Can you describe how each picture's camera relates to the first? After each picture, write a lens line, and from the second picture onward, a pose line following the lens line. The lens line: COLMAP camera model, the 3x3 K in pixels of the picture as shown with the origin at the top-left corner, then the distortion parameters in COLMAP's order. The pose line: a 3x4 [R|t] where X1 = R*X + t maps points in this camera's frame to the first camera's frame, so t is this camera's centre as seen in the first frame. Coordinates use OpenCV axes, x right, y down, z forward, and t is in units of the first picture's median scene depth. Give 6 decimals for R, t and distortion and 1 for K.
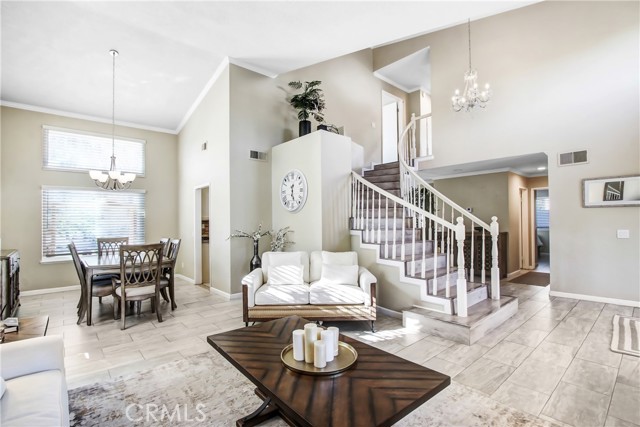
lens RADIAL K [[301.2, 0, 314.2], [0, 301.2, 215.7], [0, 0, 1]] dist [0.001250, 0.000467]
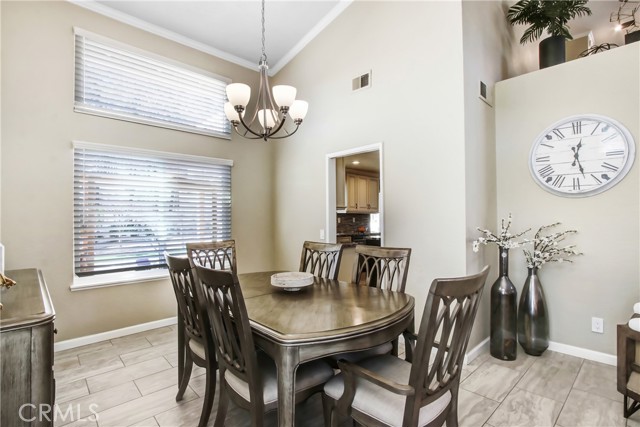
lens RADIAL K [[310.9, 0, 321.0], [0, 310.9, 204.9], [0, 0, 1]] dist [-0.033817, -0.000386]
pose [[0.998687, 0.009511, 0.050331, -0.498255], [-0.008612, 0.999800, -0.018043, 0.016421], [-0.050492, 0.017586, 0.998570, 0.449354]]
